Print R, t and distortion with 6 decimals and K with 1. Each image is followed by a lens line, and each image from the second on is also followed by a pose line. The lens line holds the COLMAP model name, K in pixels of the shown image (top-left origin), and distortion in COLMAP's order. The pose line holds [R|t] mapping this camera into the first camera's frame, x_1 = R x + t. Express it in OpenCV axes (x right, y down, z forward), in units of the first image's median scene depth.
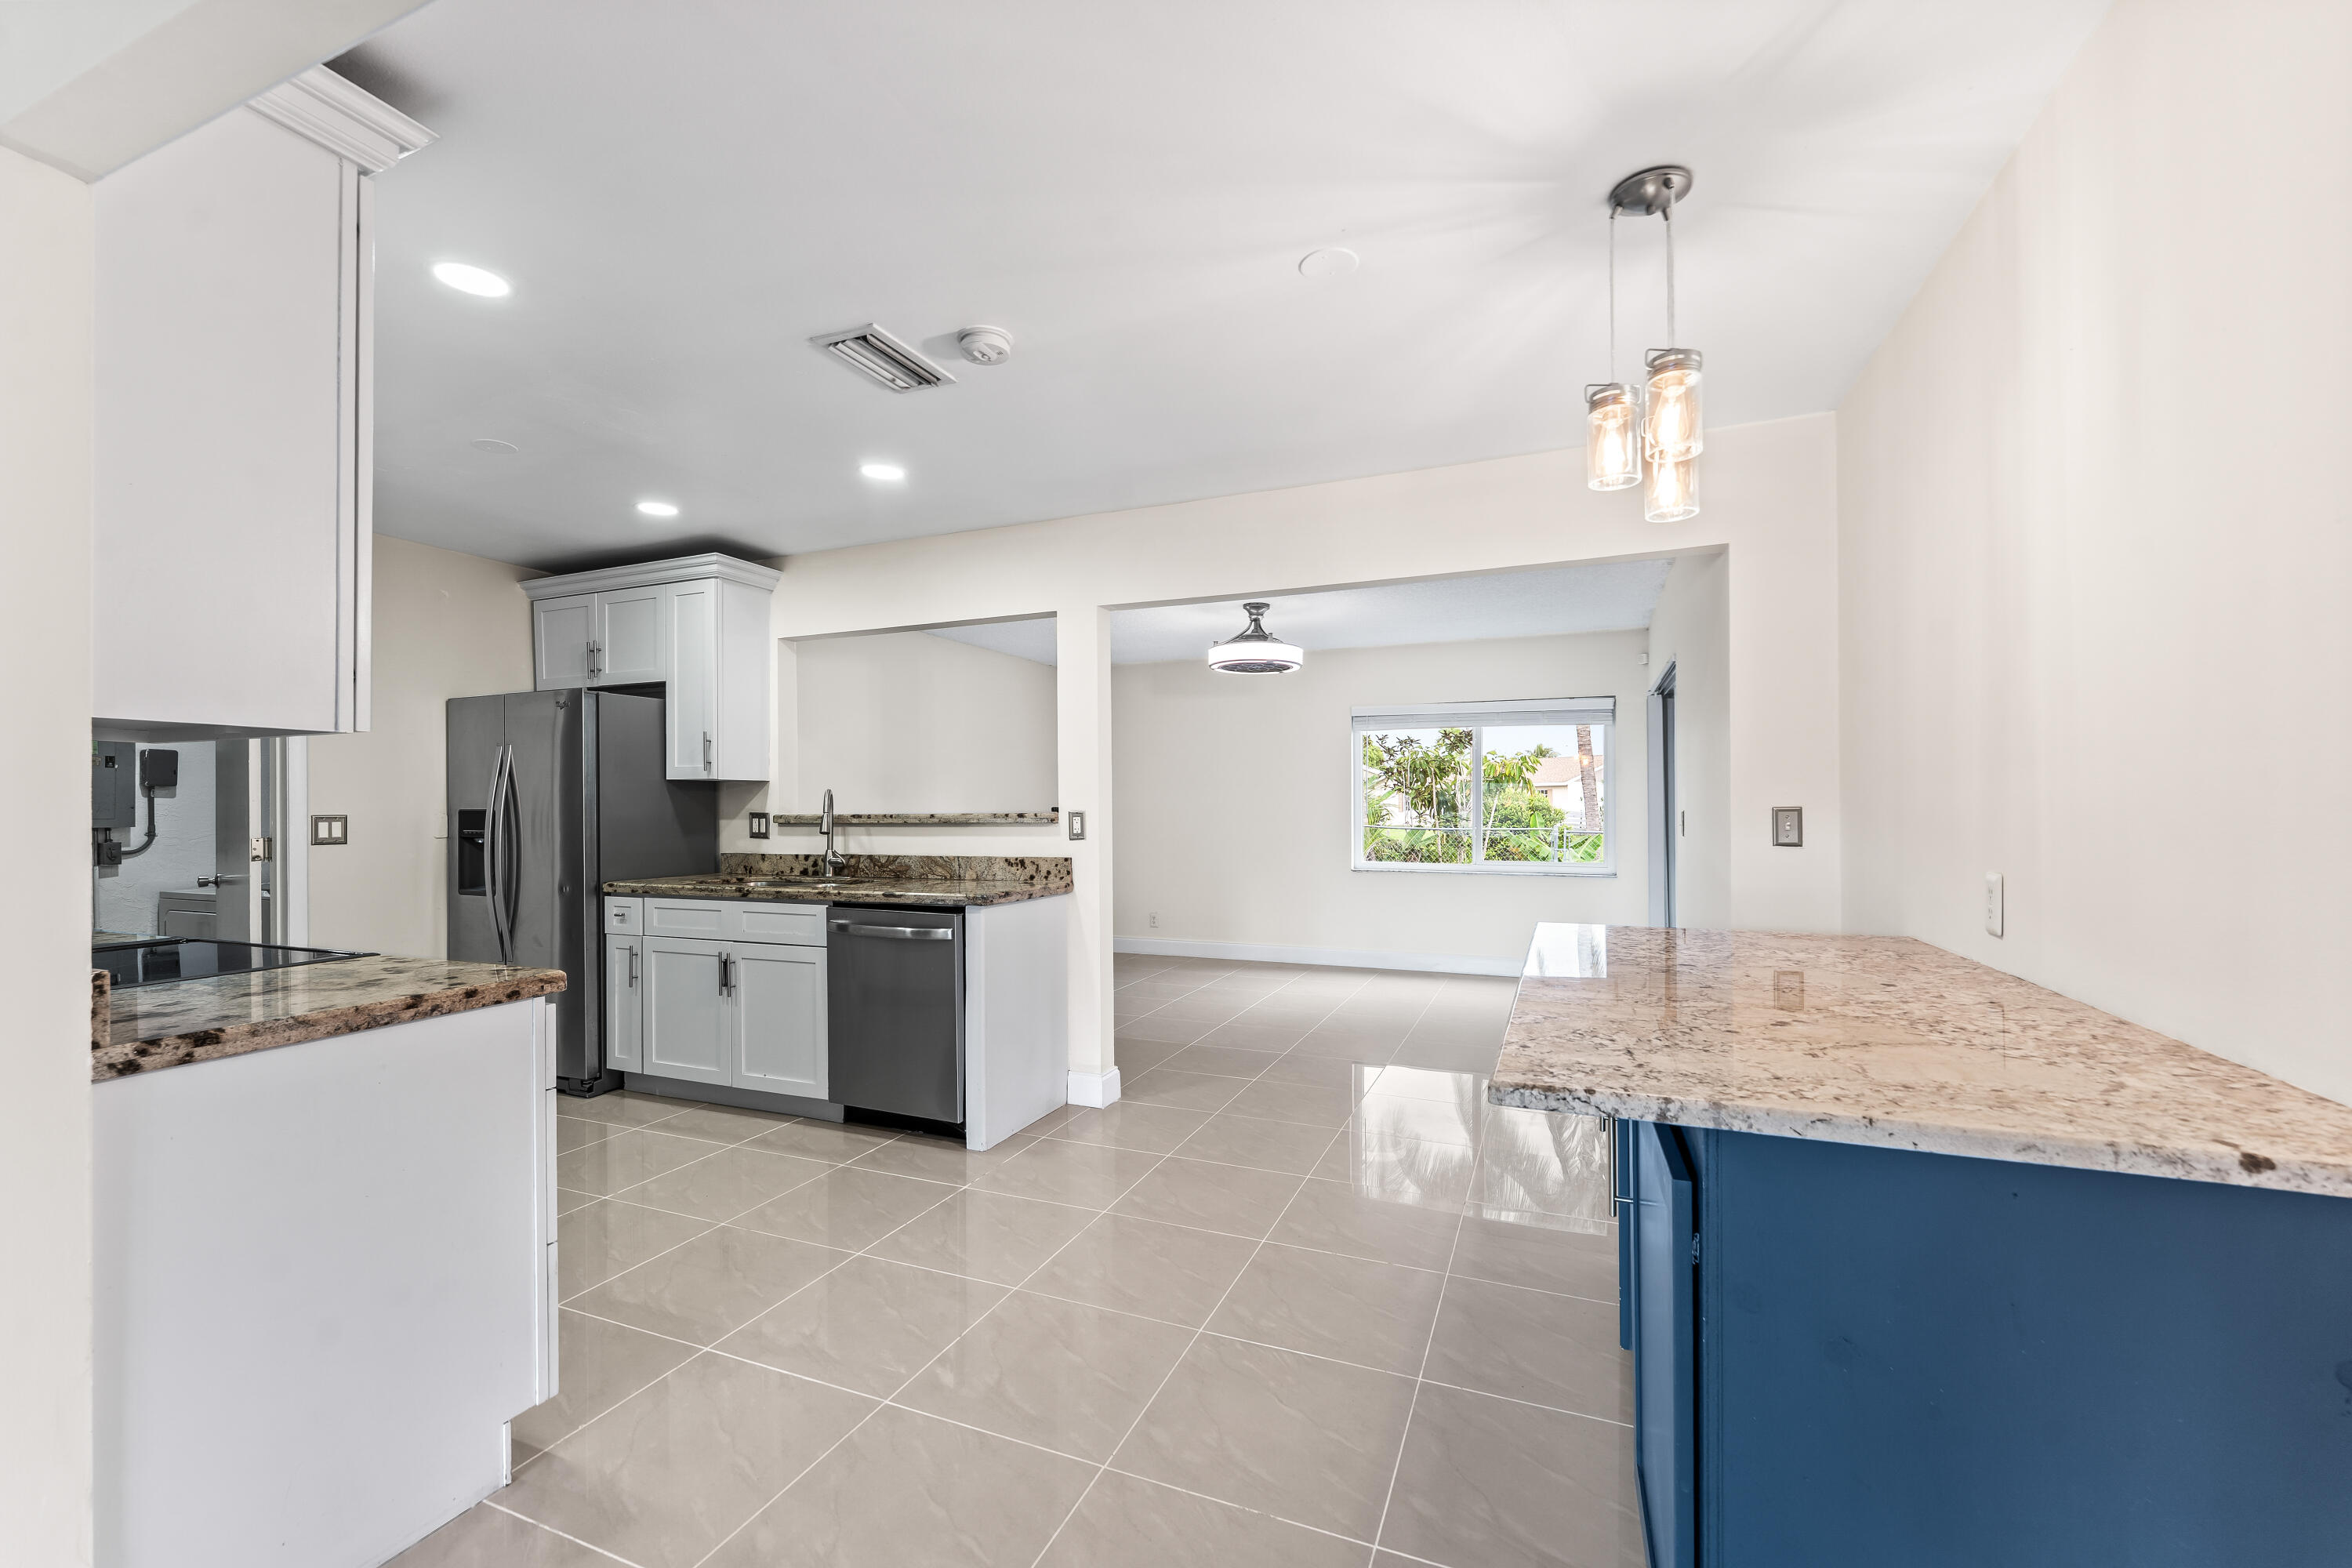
lens RADIAL K [[959.0, 0, 1157.8], [0, 959.0, 793.9], [0, 0, 1]] dist [0.002379, -0.000779]
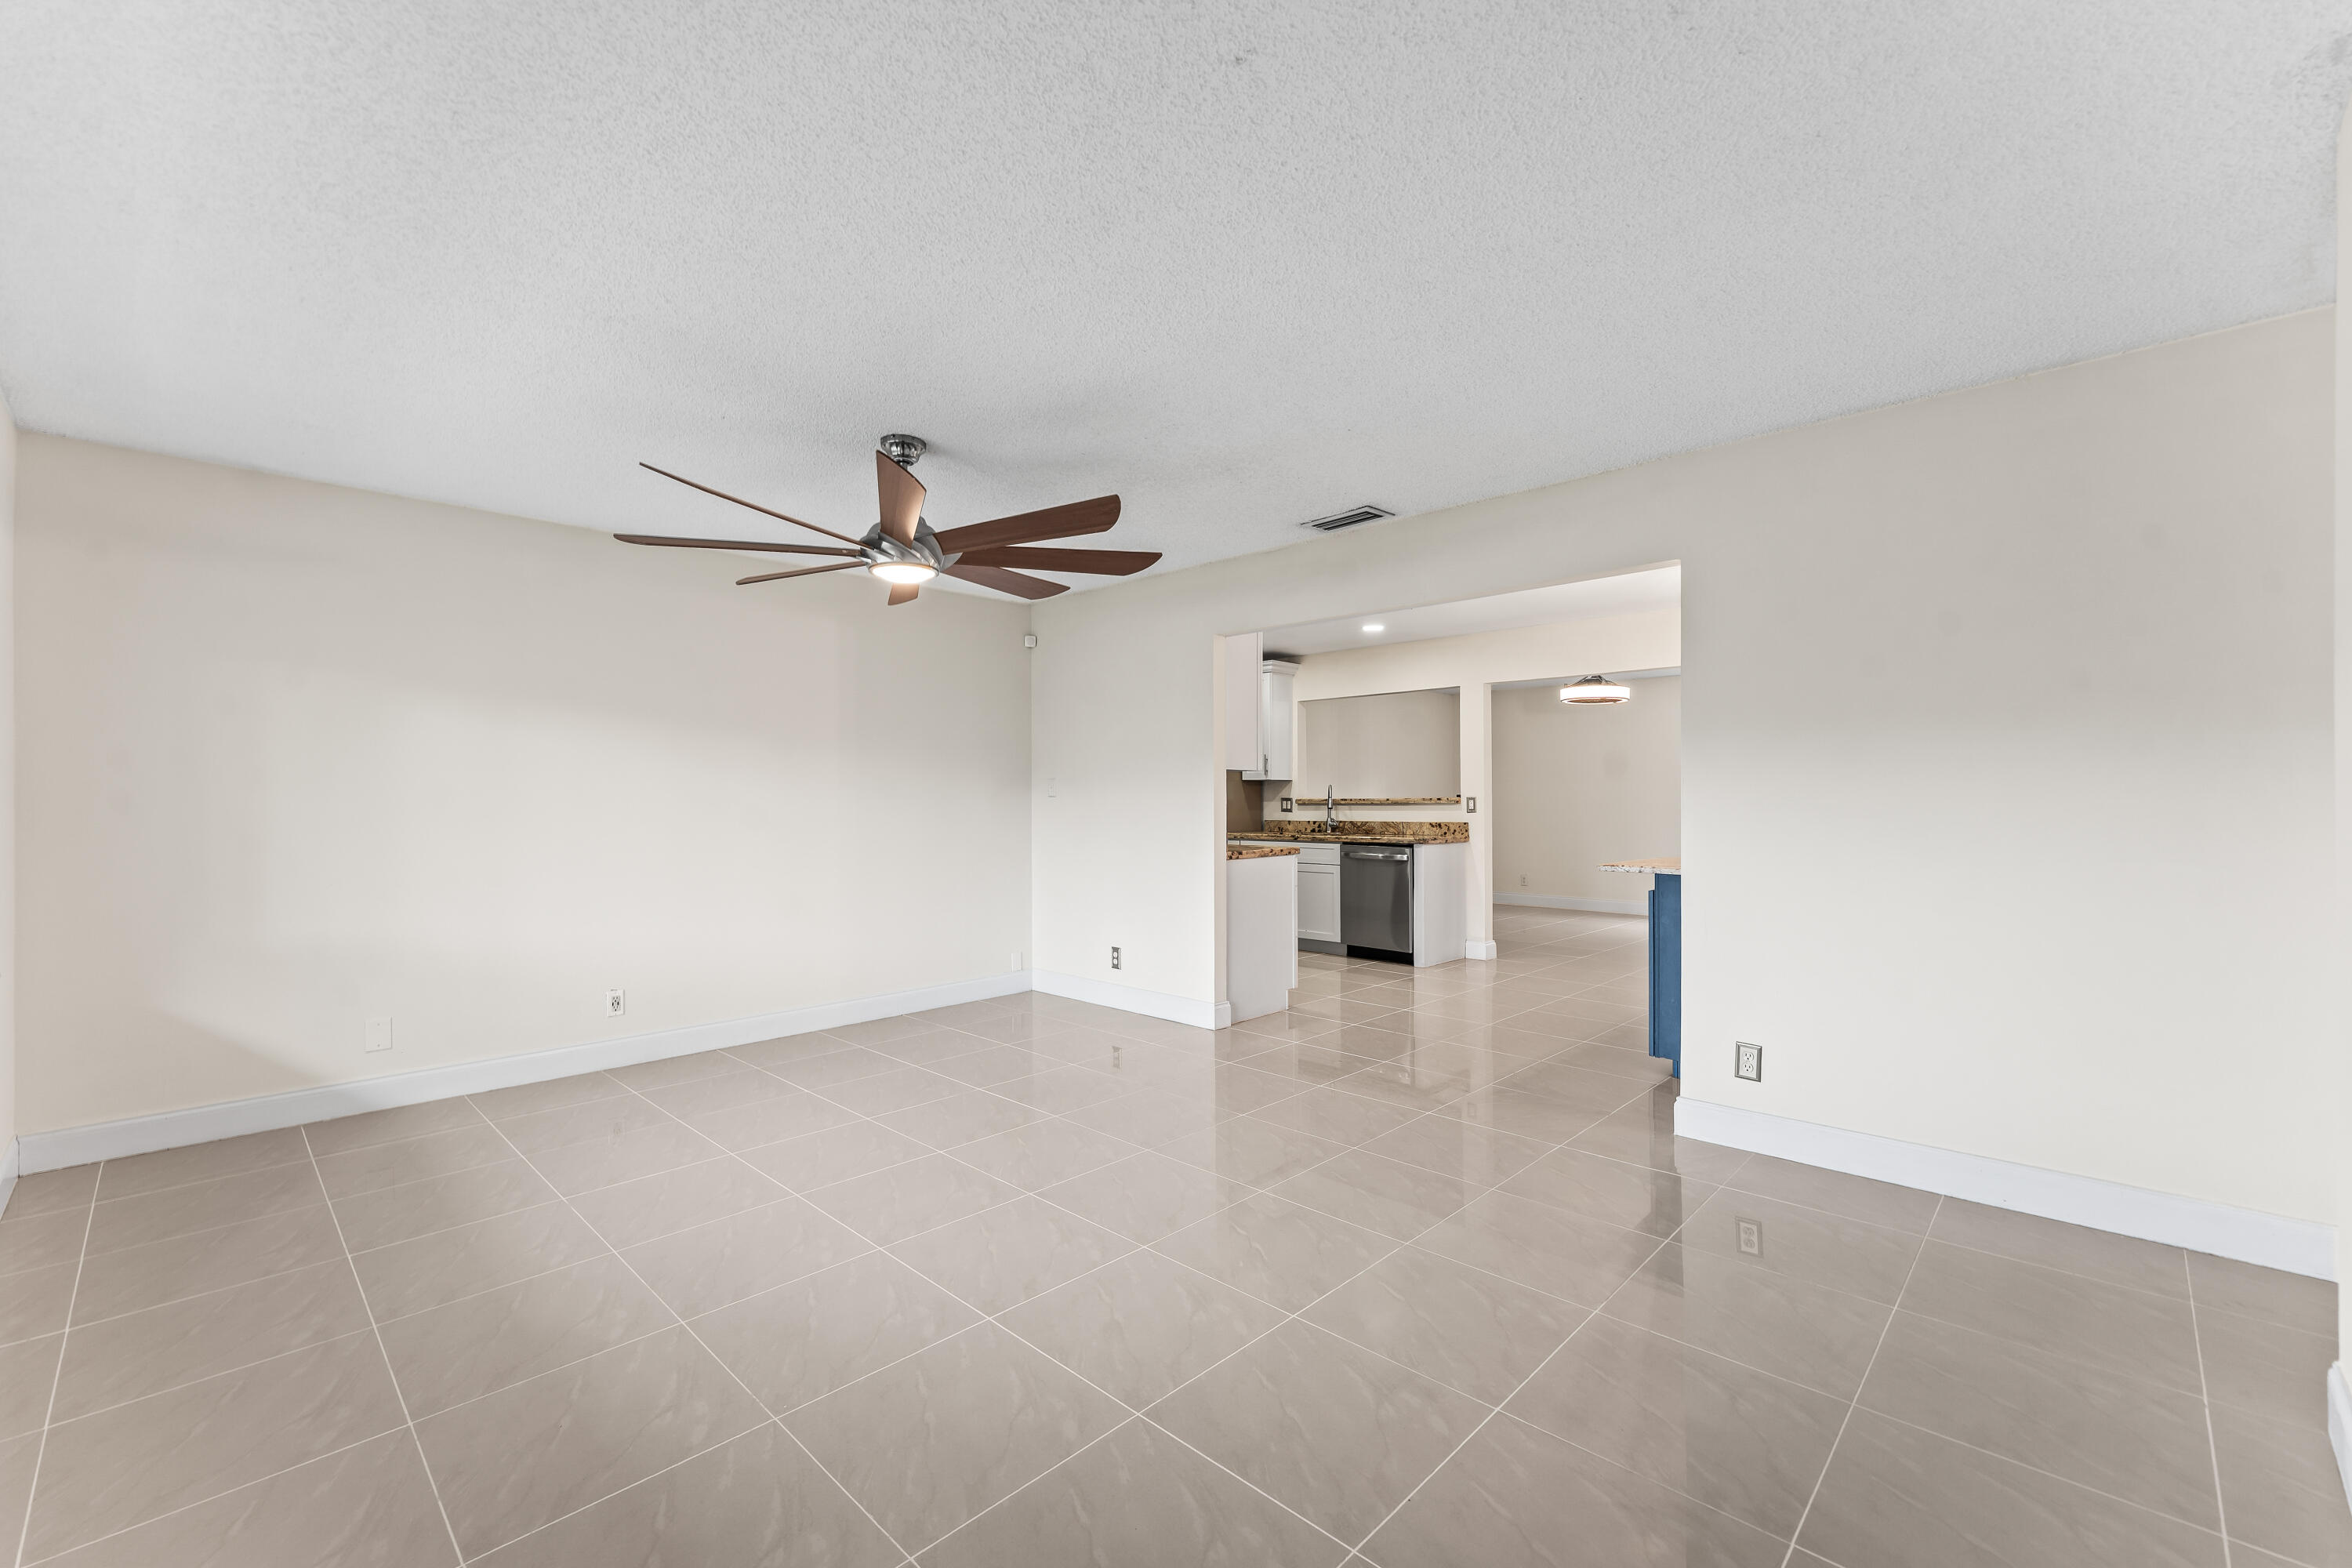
lens RADIAL K [[959.0, 0, 1163.4], [0, 959.0, 803.1], [0, 0, 1]] dist [0.002379, -0.000779]
pose [[0.930151, 0.004621, -0.367149, 0.037514], [0.001932, 0.999845, 0.017477, -0.003009], [0.367173, -0.016966, 0.929998, -0.844190]]
